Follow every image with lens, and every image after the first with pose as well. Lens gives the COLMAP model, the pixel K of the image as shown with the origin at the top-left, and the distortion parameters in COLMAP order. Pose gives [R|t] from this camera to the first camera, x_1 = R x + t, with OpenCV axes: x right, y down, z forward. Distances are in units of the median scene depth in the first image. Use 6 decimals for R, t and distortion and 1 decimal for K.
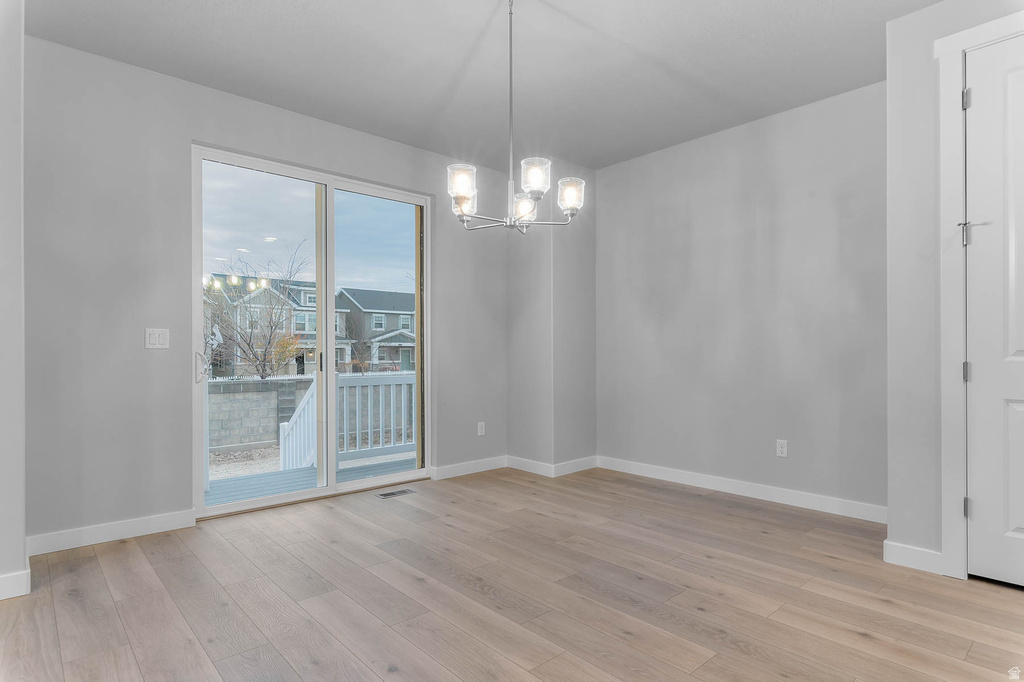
lens RADIAL K [[555.5, 0, 529.9], [0, 555.5, 353.2], [0, 0, 1]] dist [0.002556, 0.000584]
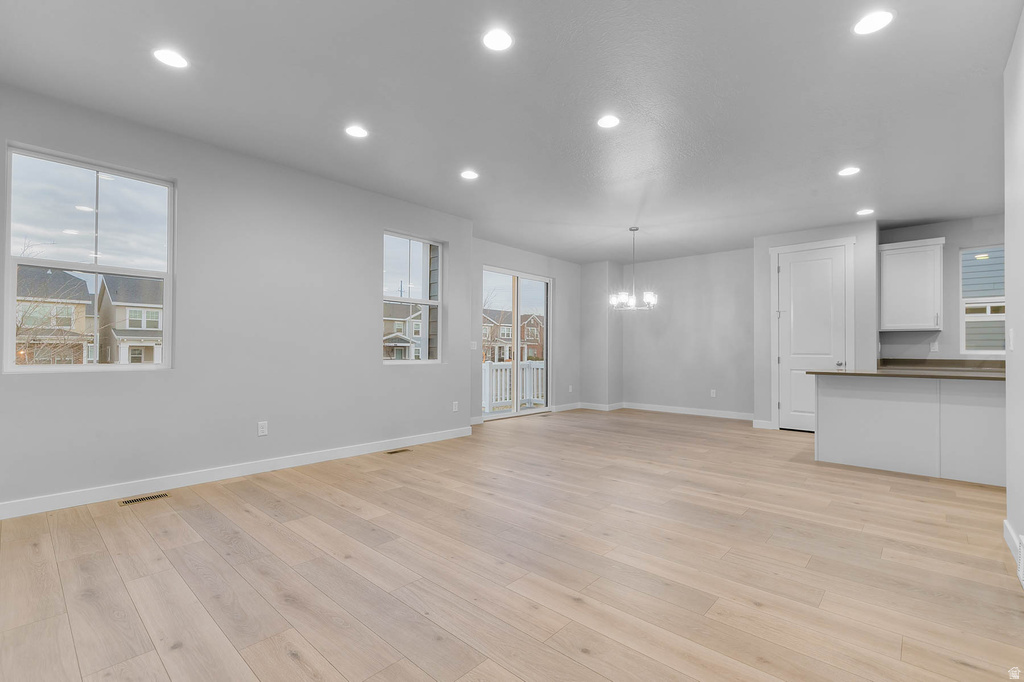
lens RADIAL K [[459.4, 0, 526.0], [0, 459.4, 347.0], [0, 0, 1]] dist [-0.000735, -0.000291]
pose [[0.994653, 0.009231, 0.102863, -0.455950], [-0.008000, 0.999892, -0.012368, 0.001846], [-0.102966, 0.011479, 0.994619, -0.729271]]
